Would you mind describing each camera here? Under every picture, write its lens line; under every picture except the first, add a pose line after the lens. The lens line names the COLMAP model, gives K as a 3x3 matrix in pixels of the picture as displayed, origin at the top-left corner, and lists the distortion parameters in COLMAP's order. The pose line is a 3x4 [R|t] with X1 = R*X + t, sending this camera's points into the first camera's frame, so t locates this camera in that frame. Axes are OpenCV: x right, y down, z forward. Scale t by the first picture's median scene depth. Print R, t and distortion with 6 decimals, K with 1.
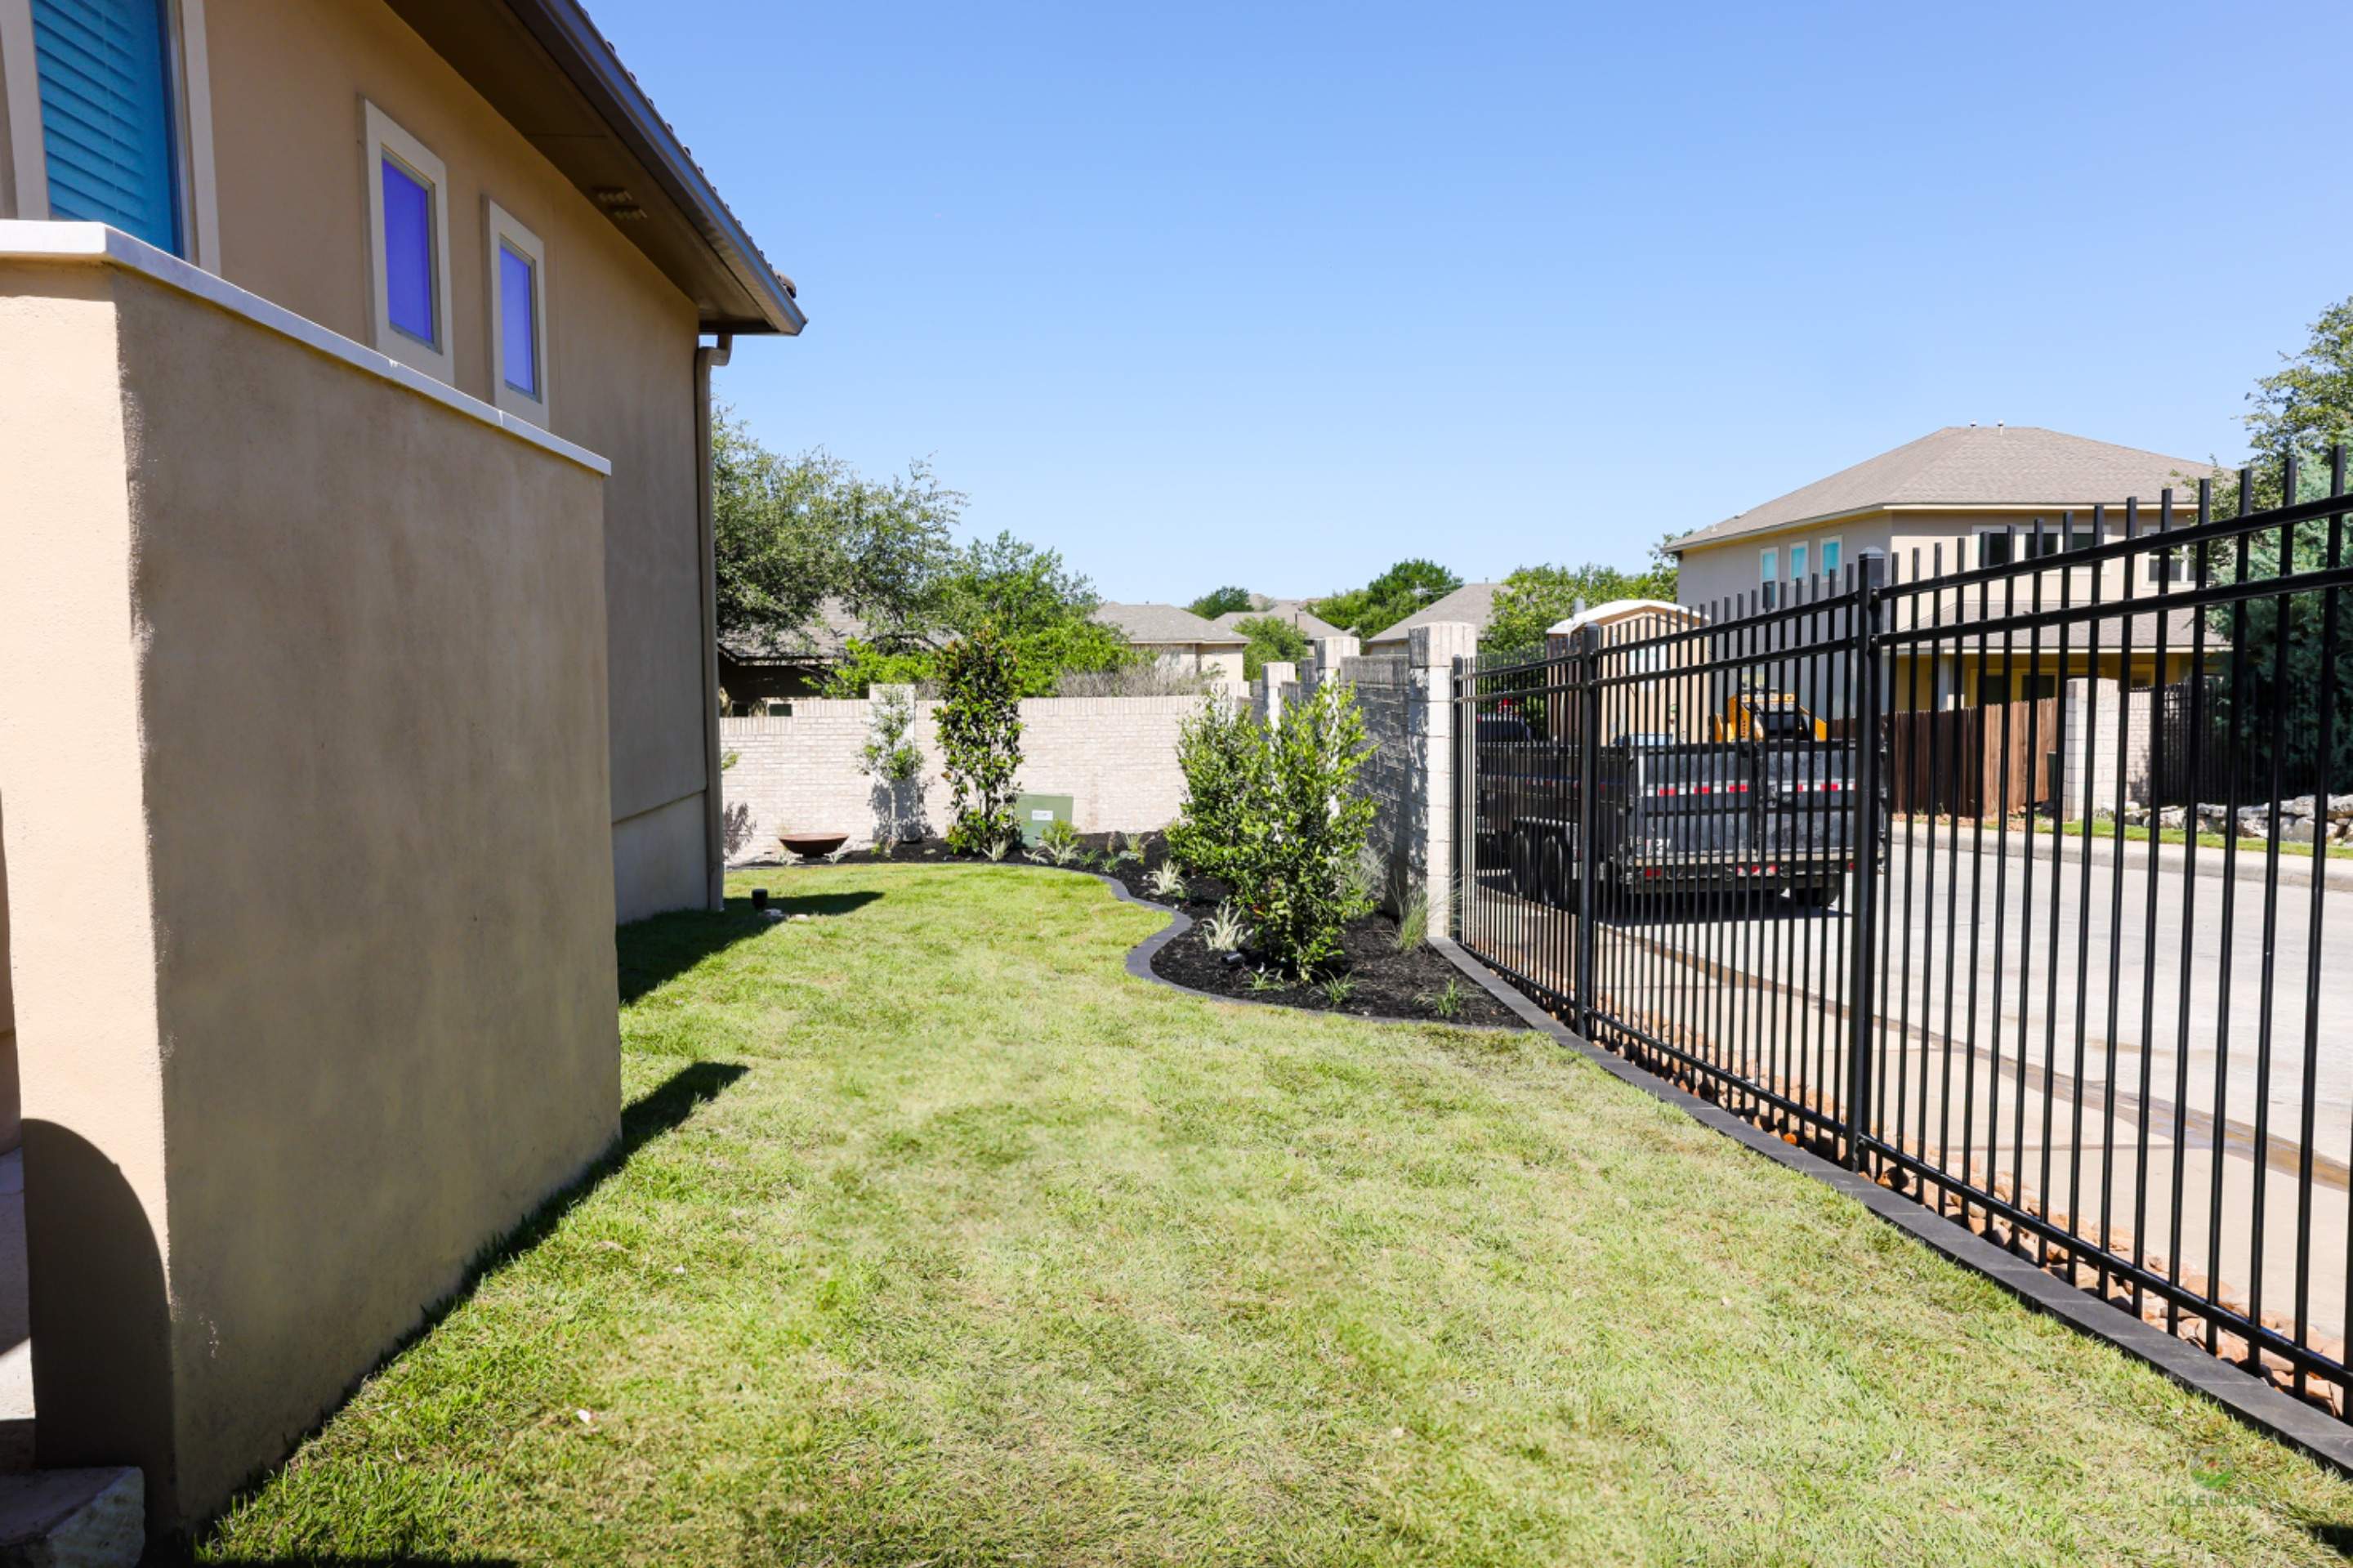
lens RADIAL K [[1496.5, 0, 1207.8], [0, 1496.5, 789.4], [0, 0, 1]] dist [-0.064885, 0.000127]
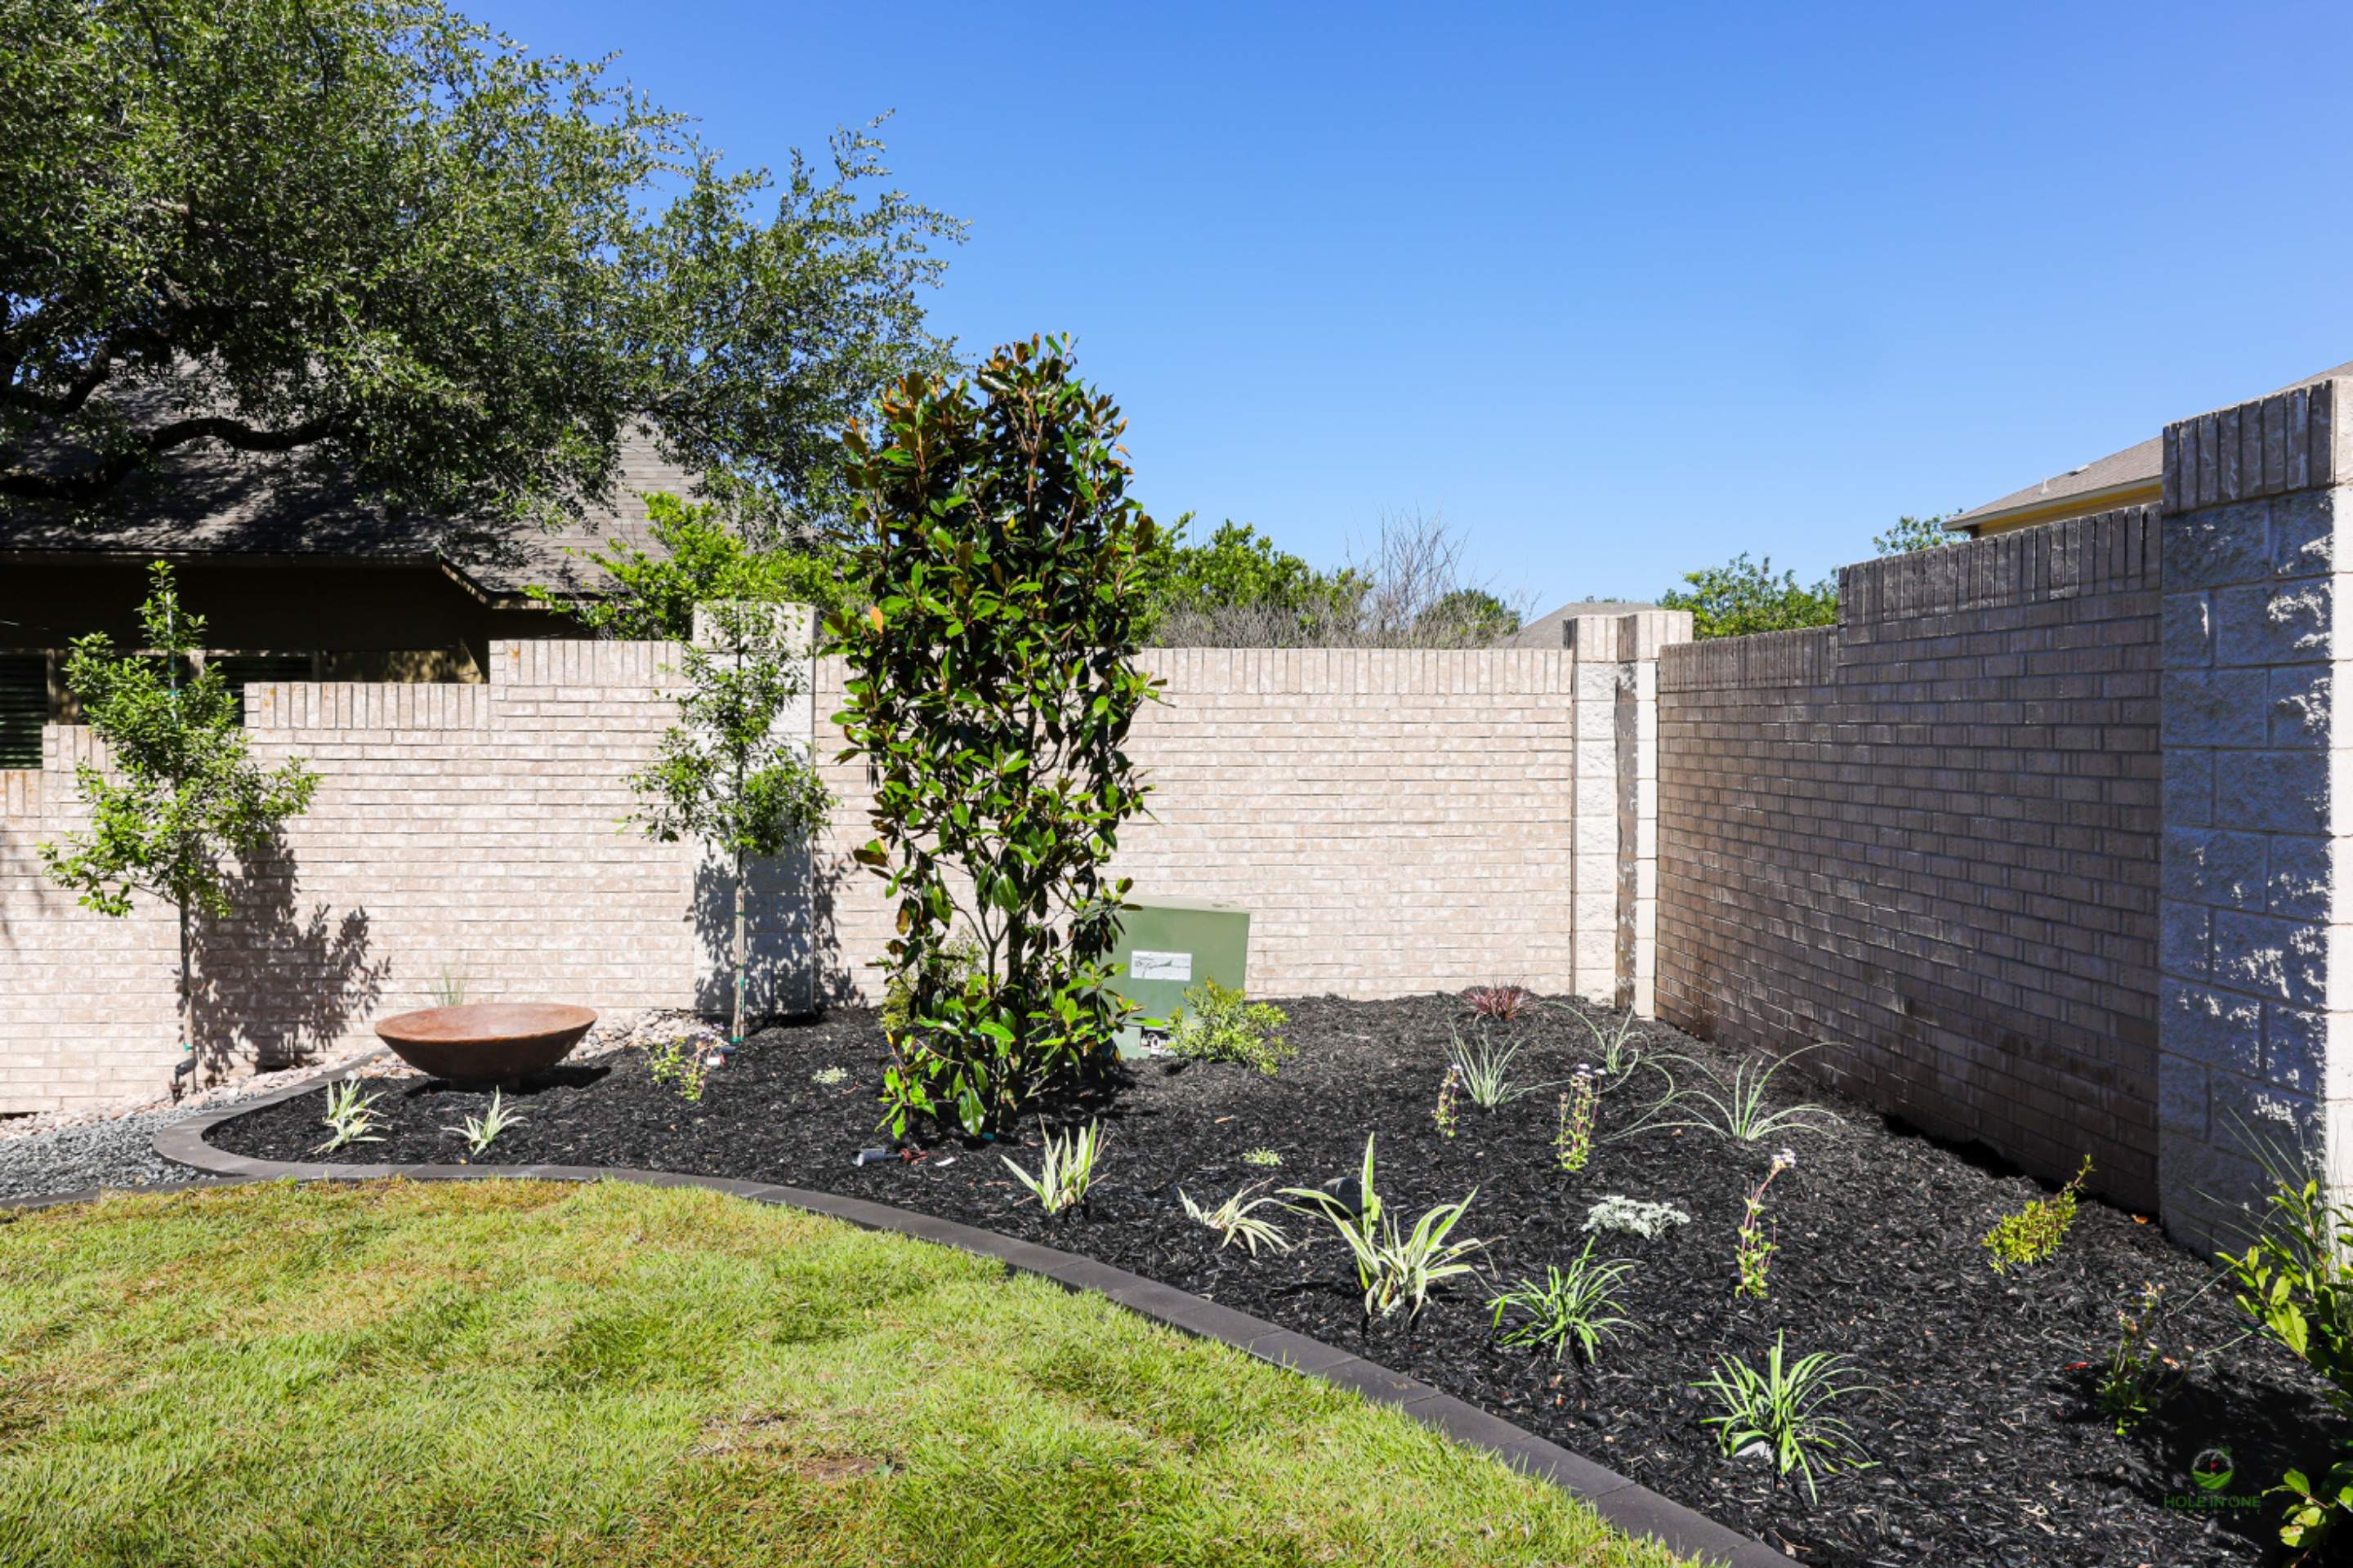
lens RADIAL K [[1774.5, 0, 1176.5], [0, 1774.5, 784.0], [0, 0, 1]] dist [0.004220, 0.005286]
pose [[0.999380, 0.014969, -0.031875, -0.105814], [-0.016144, 0.999187, -0.036933, -0.010836], [0.031297, 0.037425, 0.998809, 0.656831]]
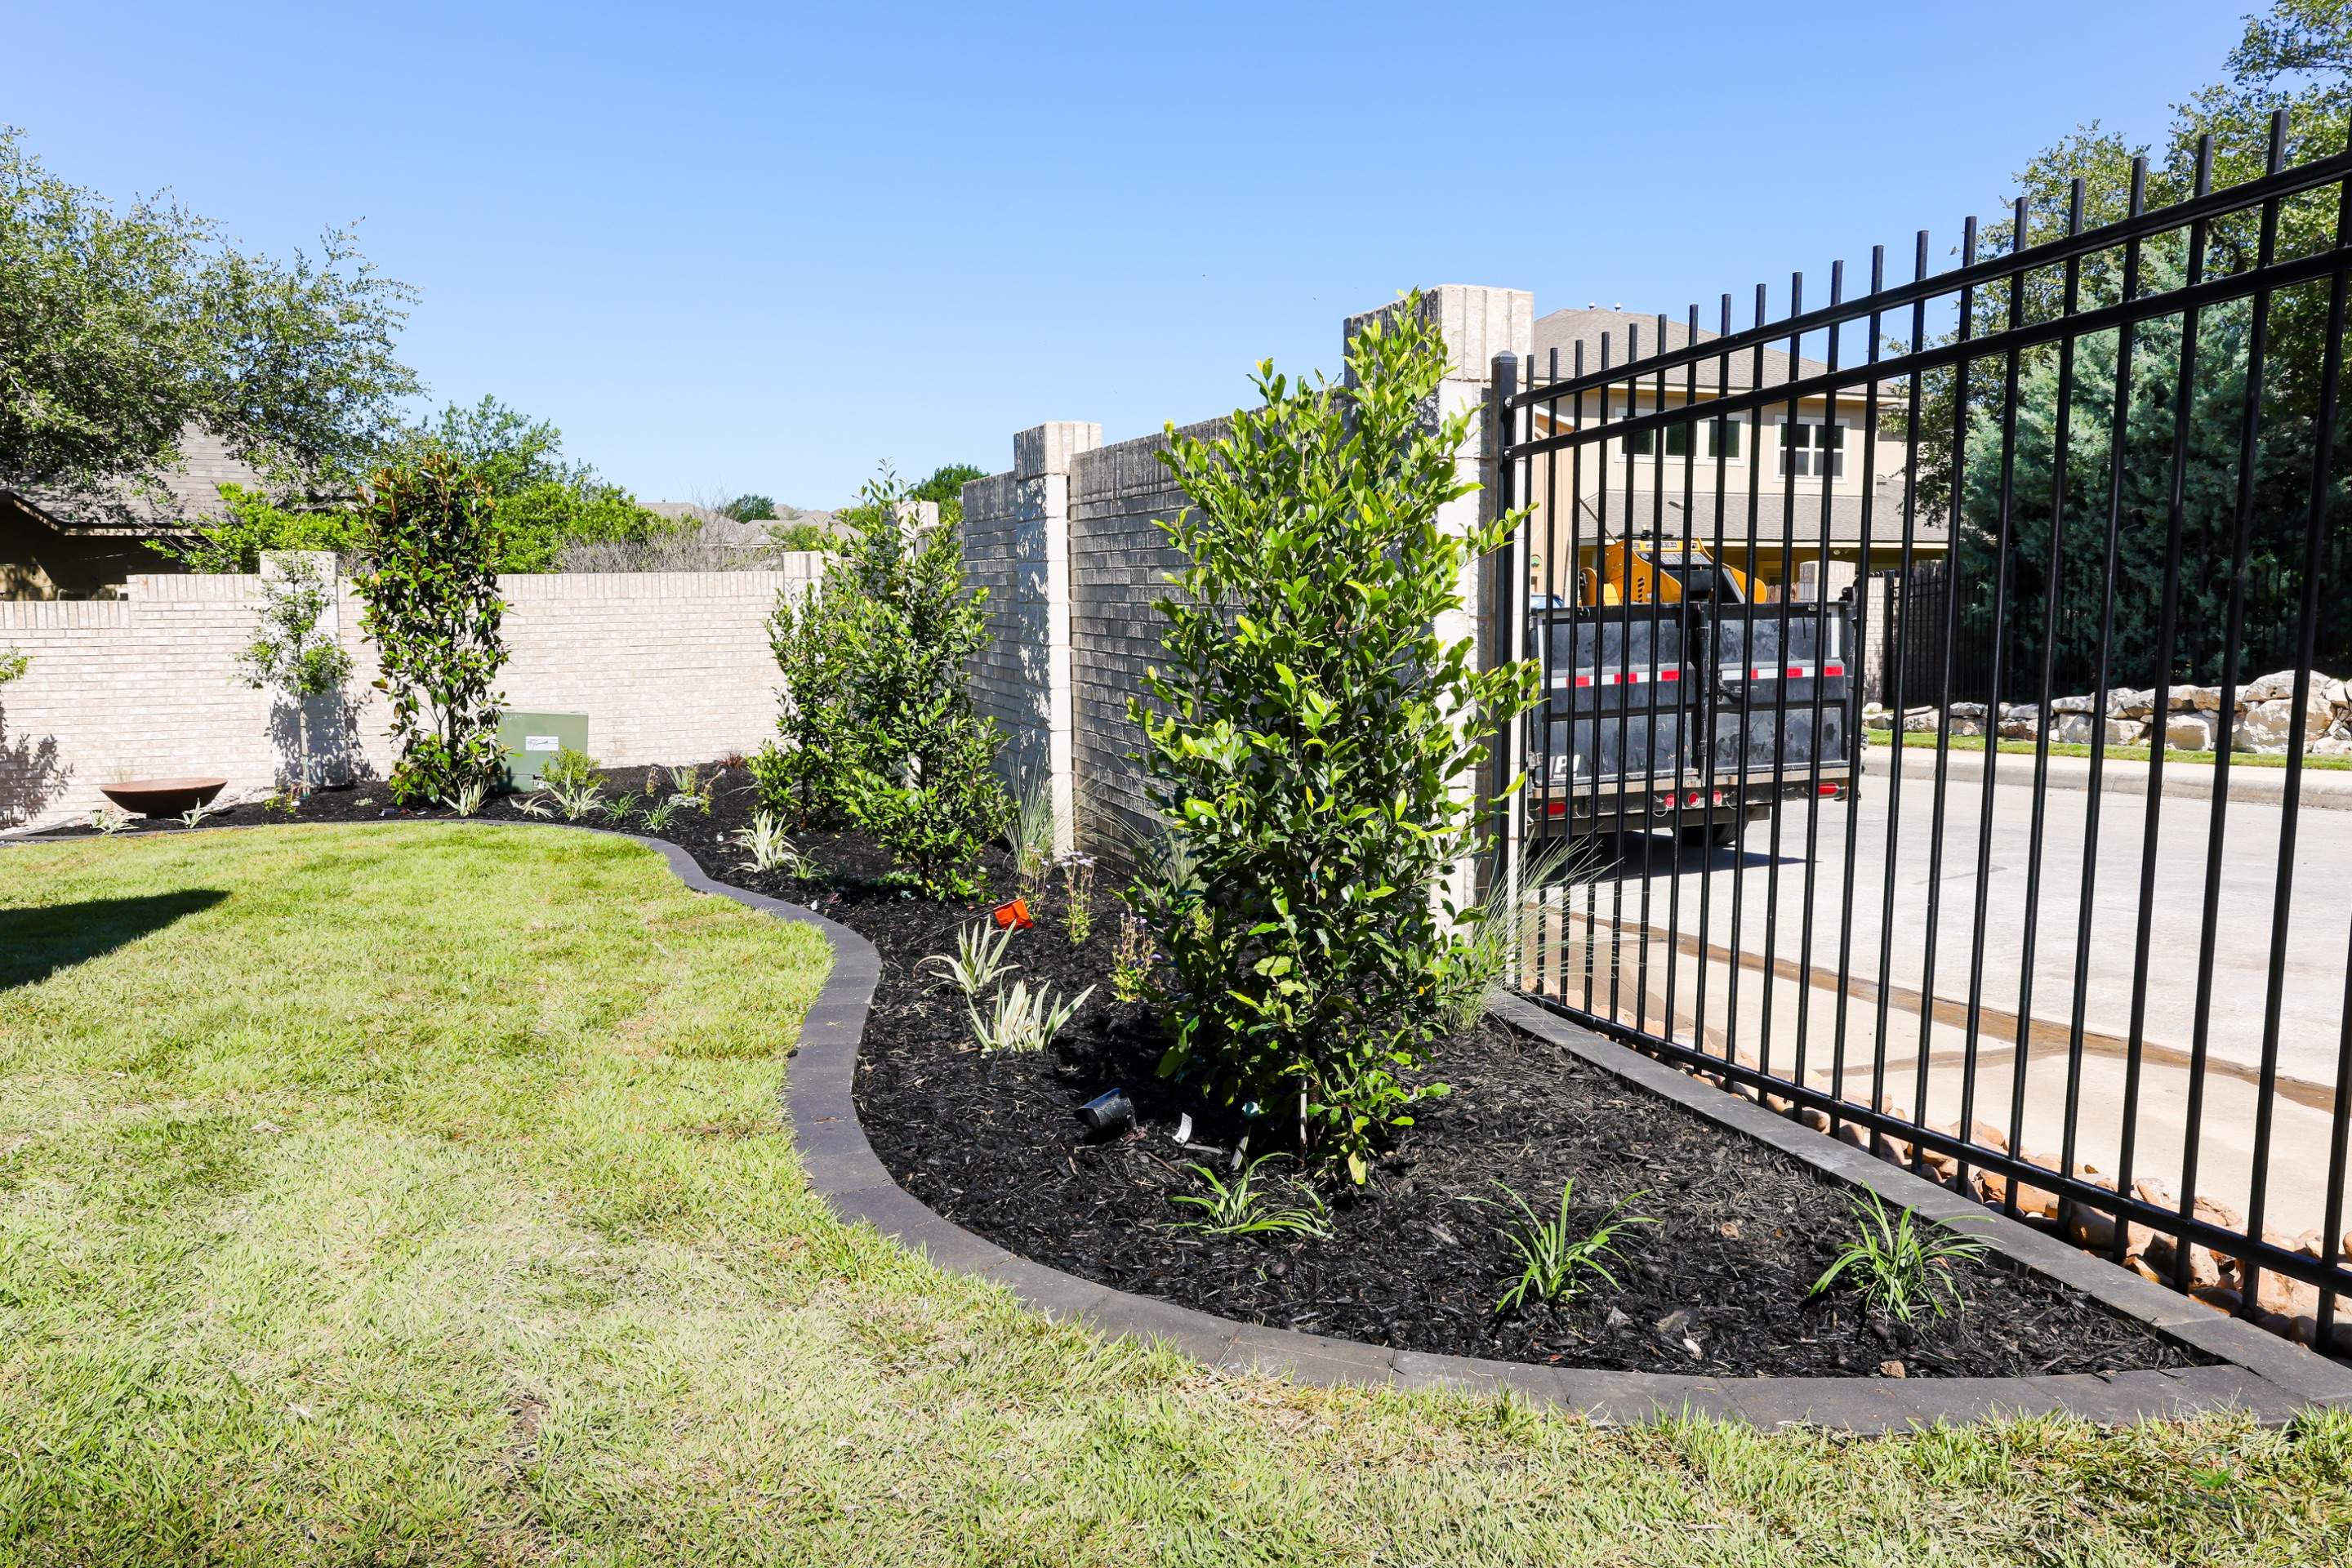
lens RADIAL K [[1626.9, 0, 1163.6], [0, 1626.9, 779.2], [0, 0, 1]] dist [-0.081391, 0.096693]
pose [[0.966978, -0.026667, 0.253459, -0.026601], [0.016178, 0.998928, 0.043381, 0.007109], [-0.254344, -0.037848, 0.966373, 0.249810]]
